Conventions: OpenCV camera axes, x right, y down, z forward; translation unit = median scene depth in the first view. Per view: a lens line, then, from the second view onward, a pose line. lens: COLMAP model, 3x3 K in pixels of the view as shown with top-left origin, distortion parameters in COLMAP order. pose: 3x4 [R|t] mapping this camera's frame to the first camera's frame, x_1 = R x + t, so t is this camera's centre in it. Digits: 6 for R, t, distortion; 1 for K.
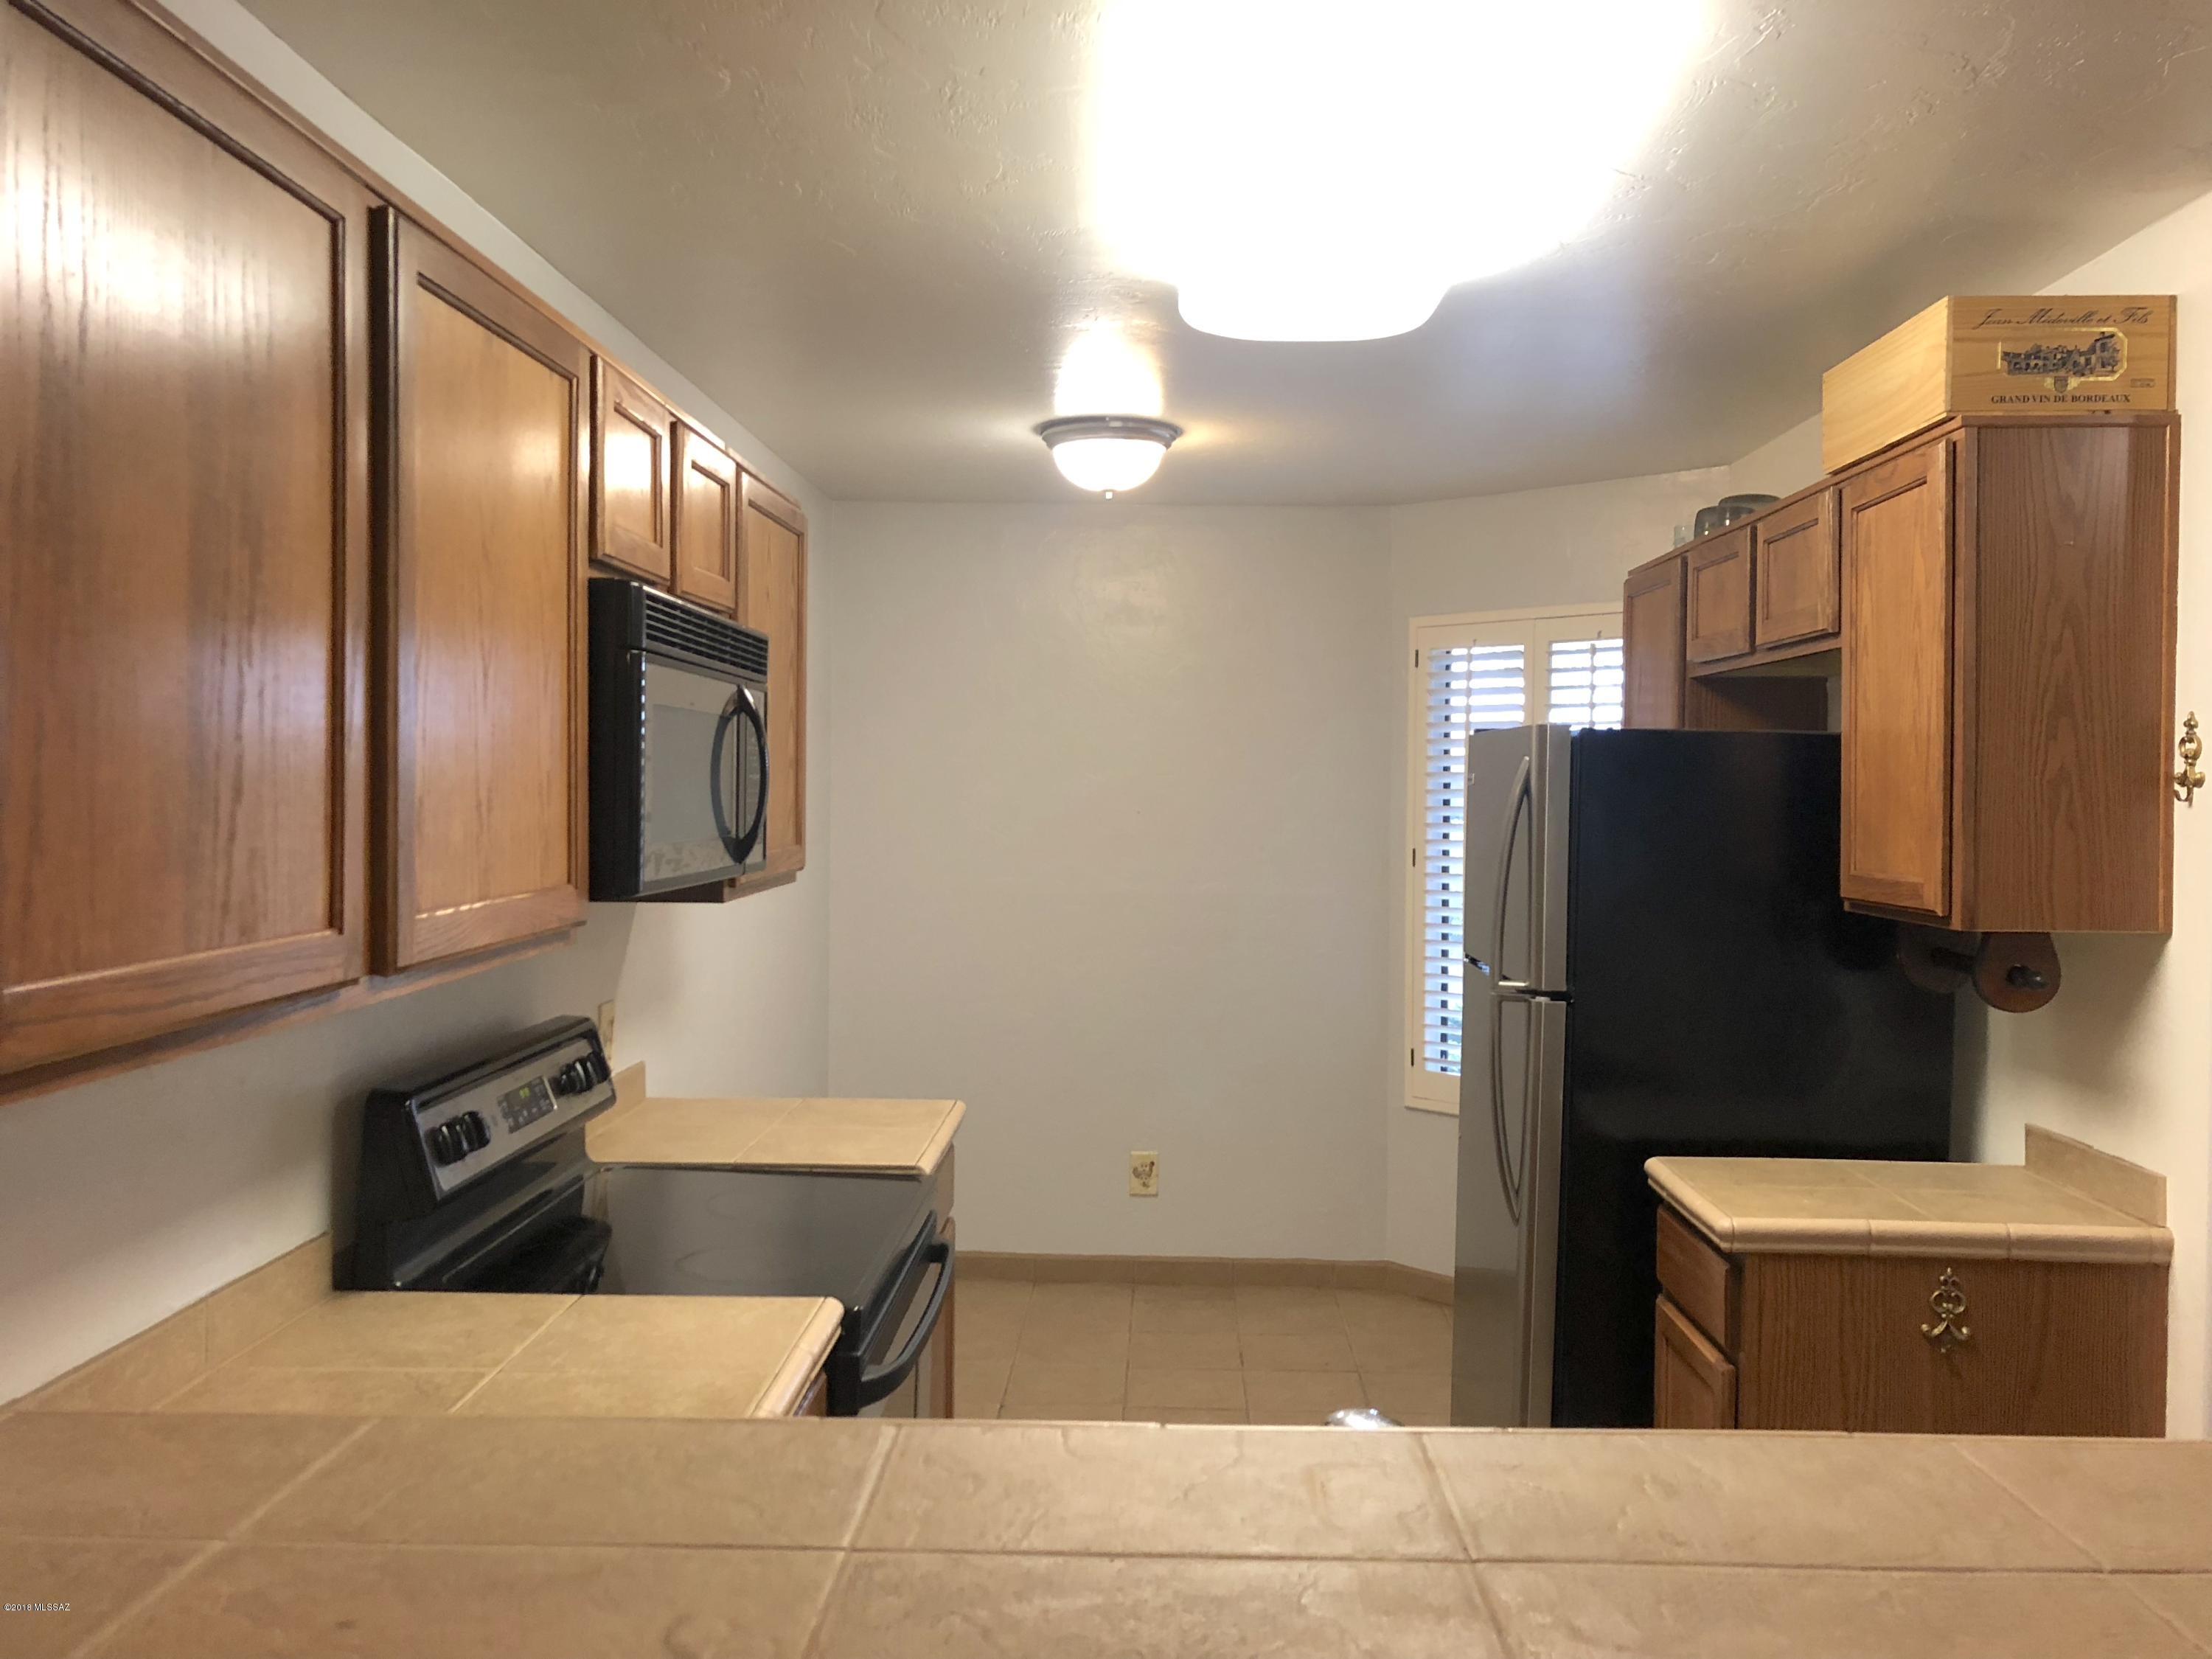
lens RADIAL K [[1769.1, 0, 1106.0], [0, 1769.1, 829.5], [0, 0, 1]] dist [0.011523, -0.002518]
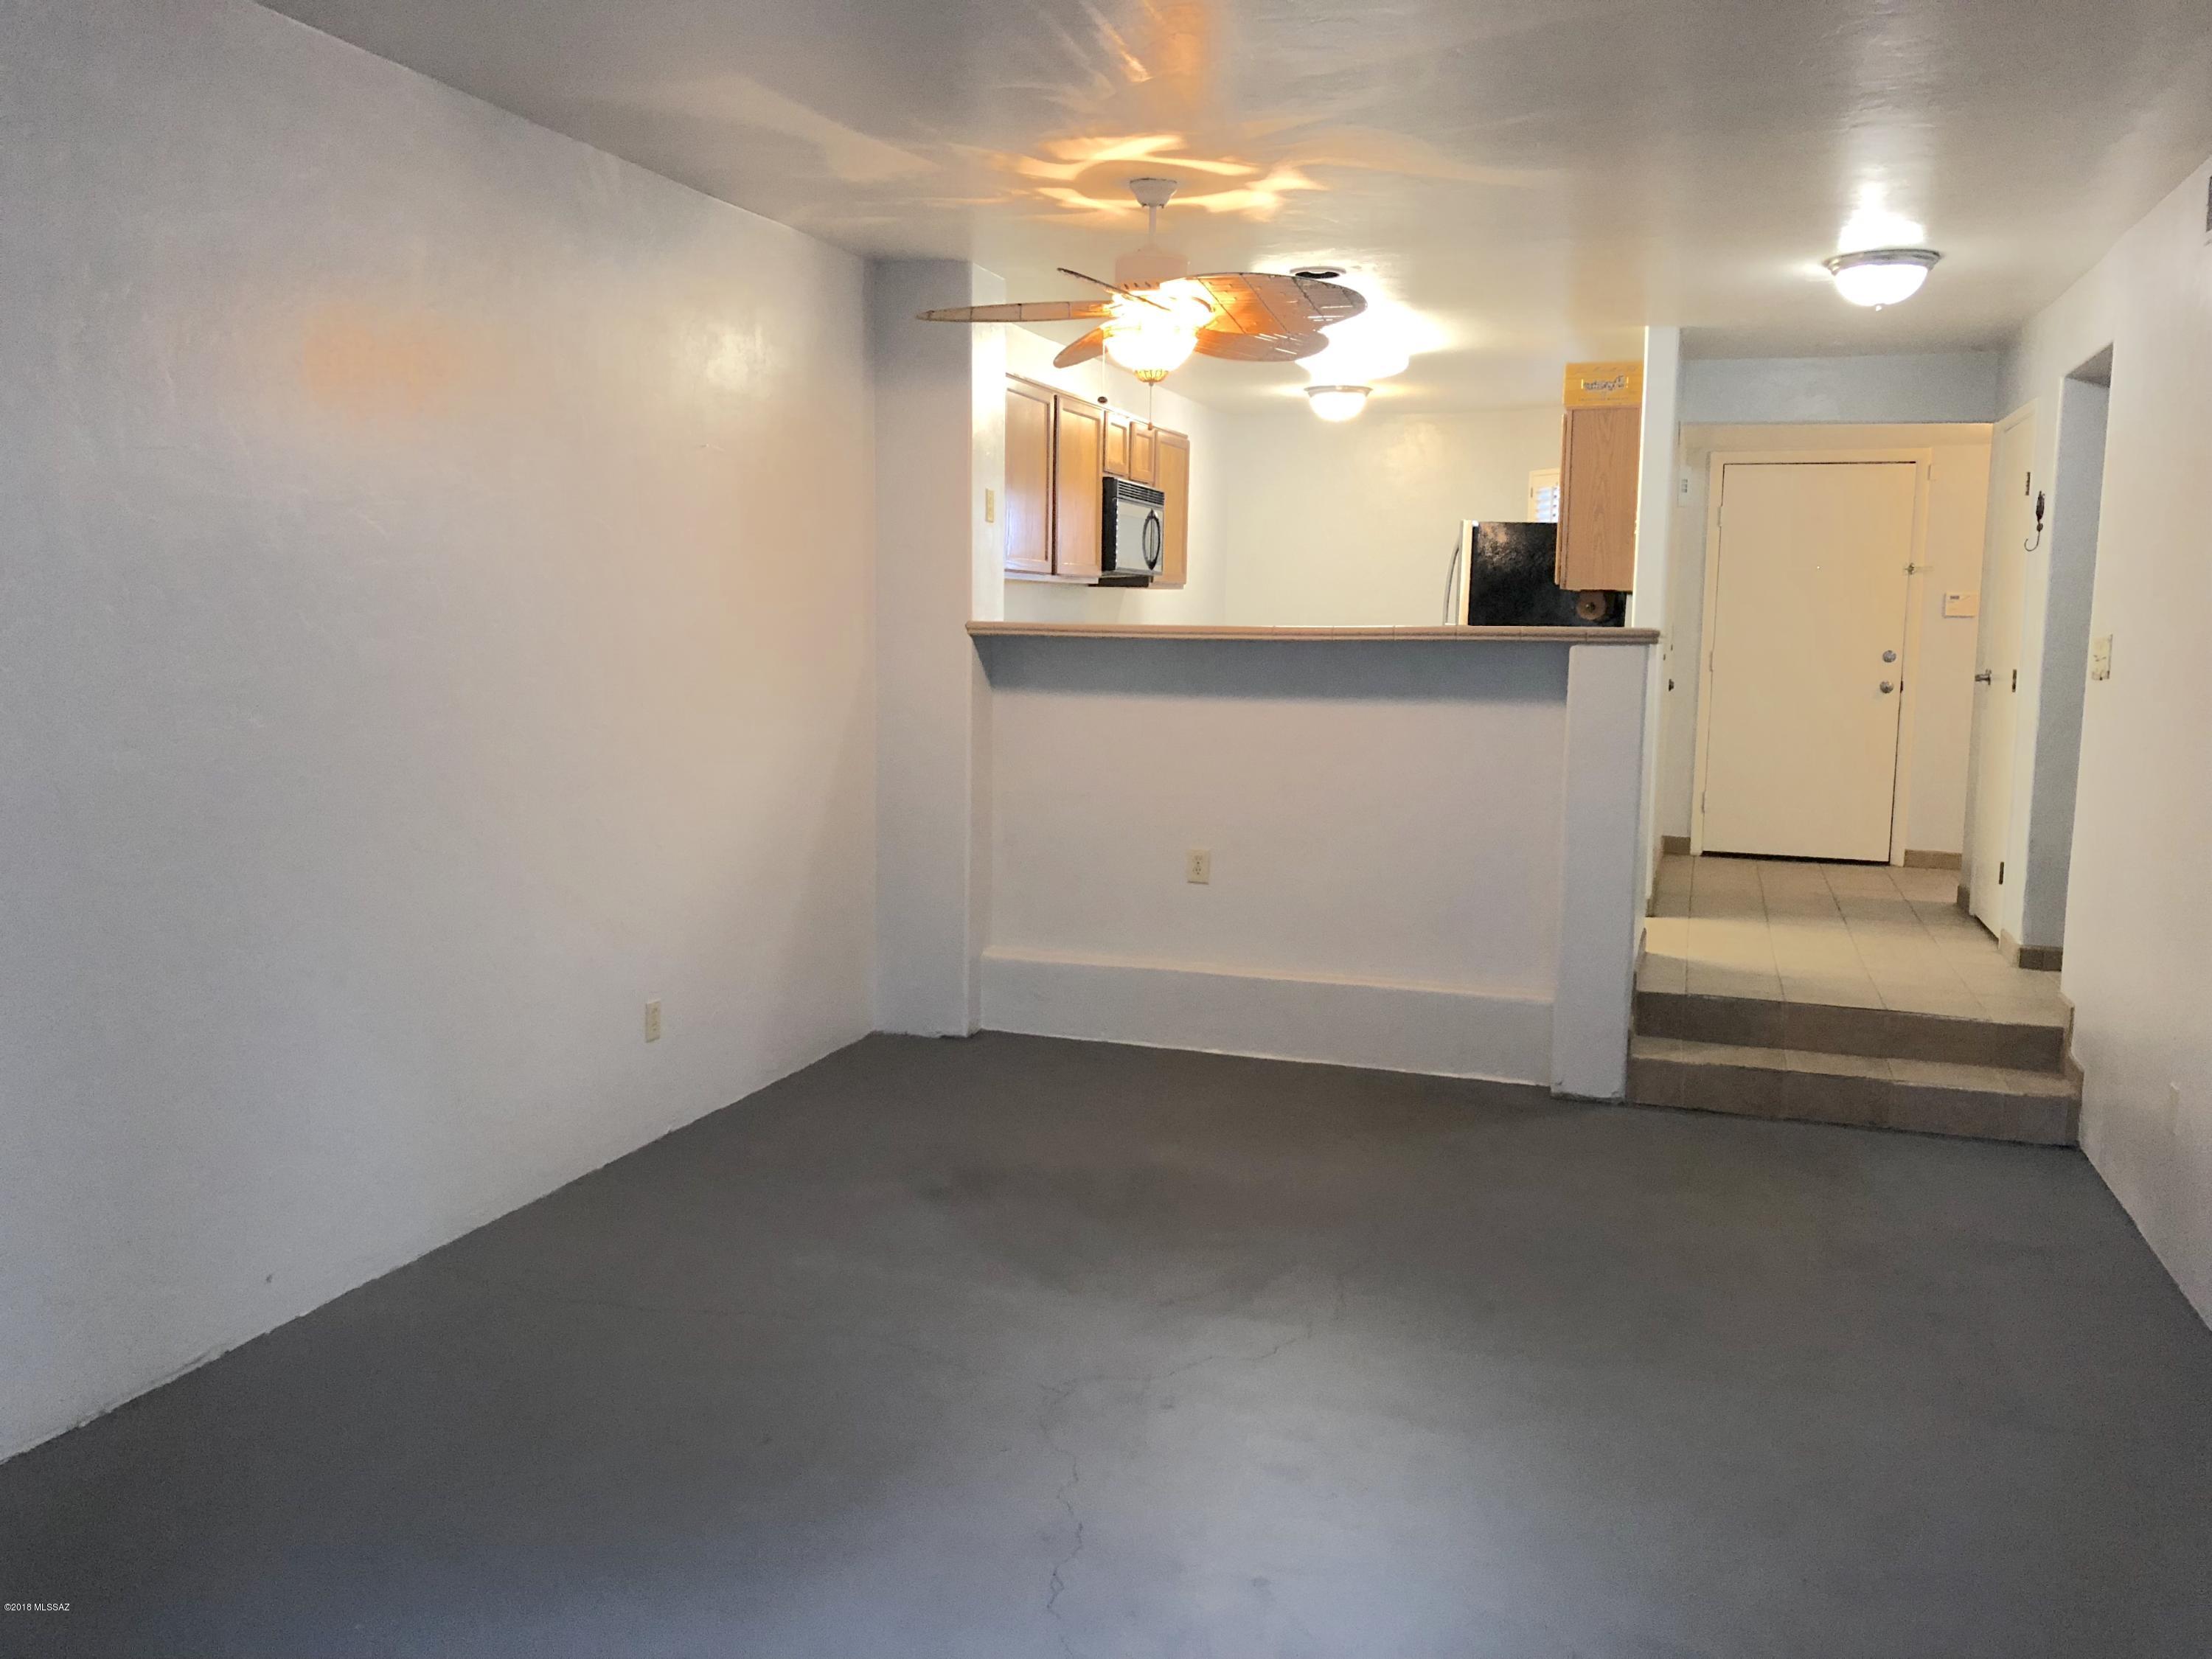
lens RADIAL K [[1769.1, 0, 1106.0], [0, 1769.1, 829.5], [0, 0, 1]] dist [0.011523, -0.002518]
pose [[0.959282, 0.036505, -0.280082, 0.592519], [-0.010856, 0.995645, 0.092587, 0.186411], [0.282242, -0.085777, 0.955501, -1.977277]]
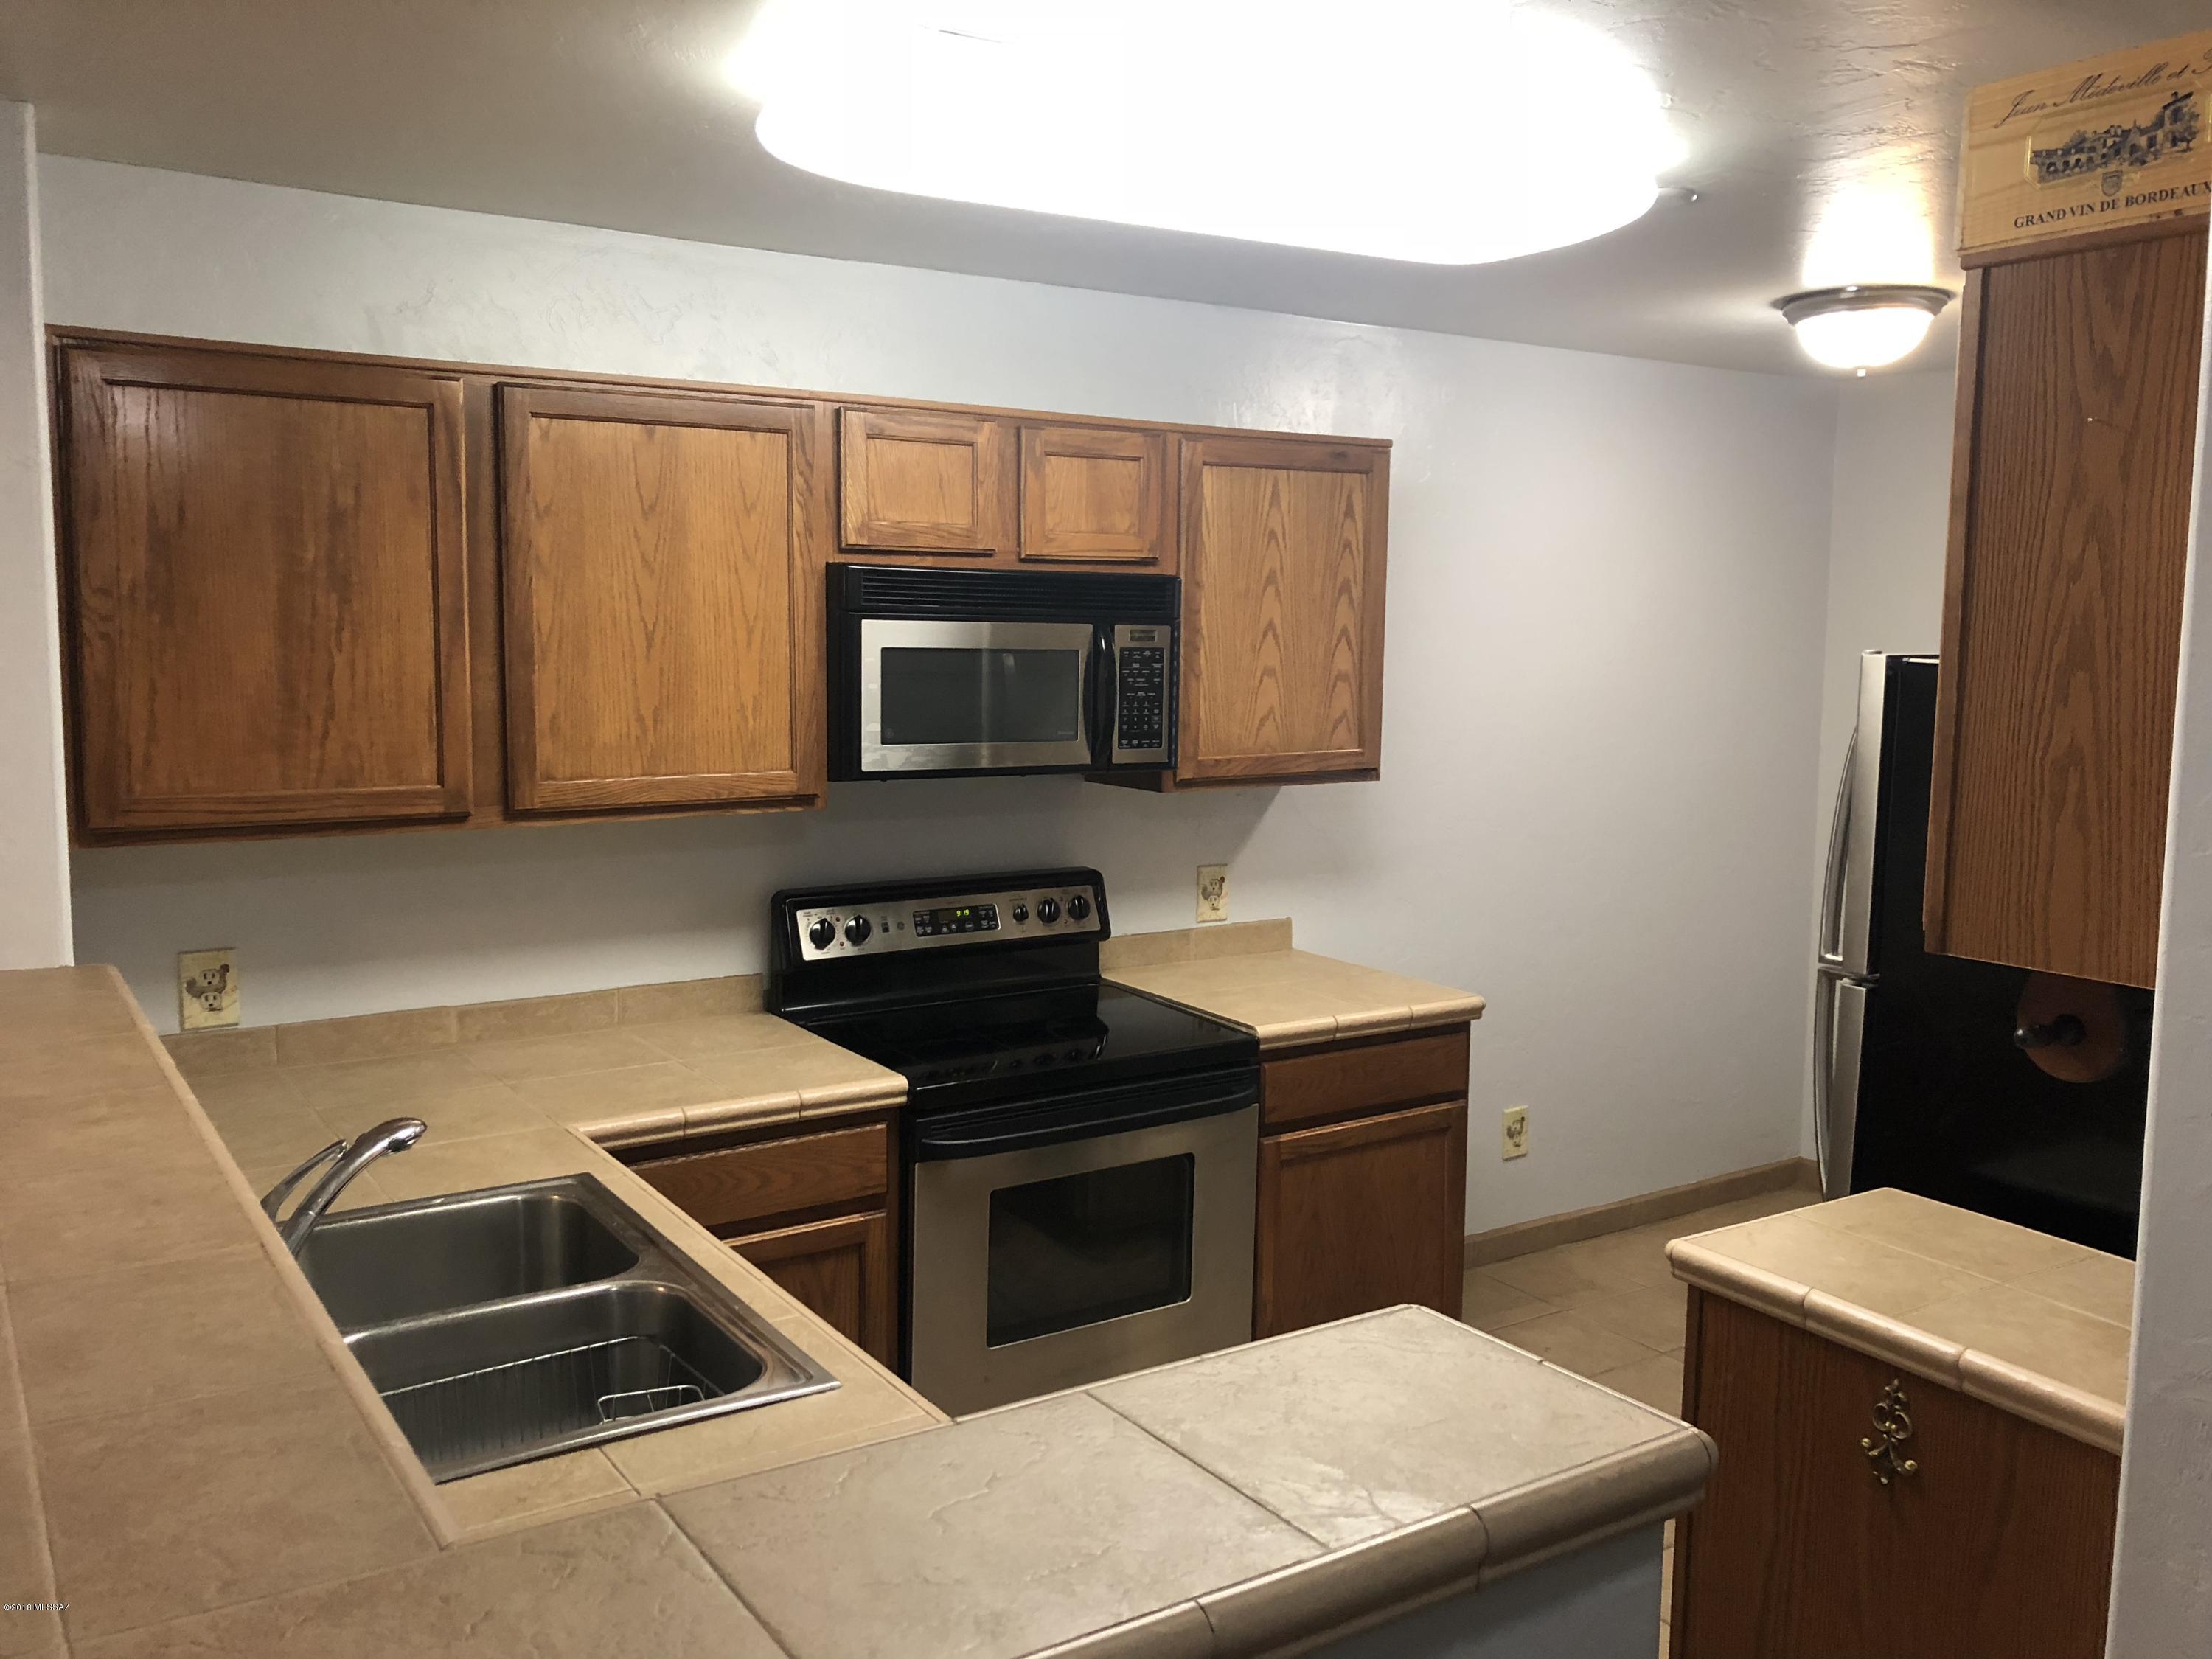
lens RADIAL K [[1820.4, 0, 1101.6], [0, 1820.4, 852.3], [0, 0, 1]] dist [-0.000904, -0.008138]
pose [[0.571253, 0.104462, -0.814100, 0.909958], [-0.029388, 0.993835, 0.106903, -0.057880], [0.820248, -0.037144, 0.570801, 0.271157]]
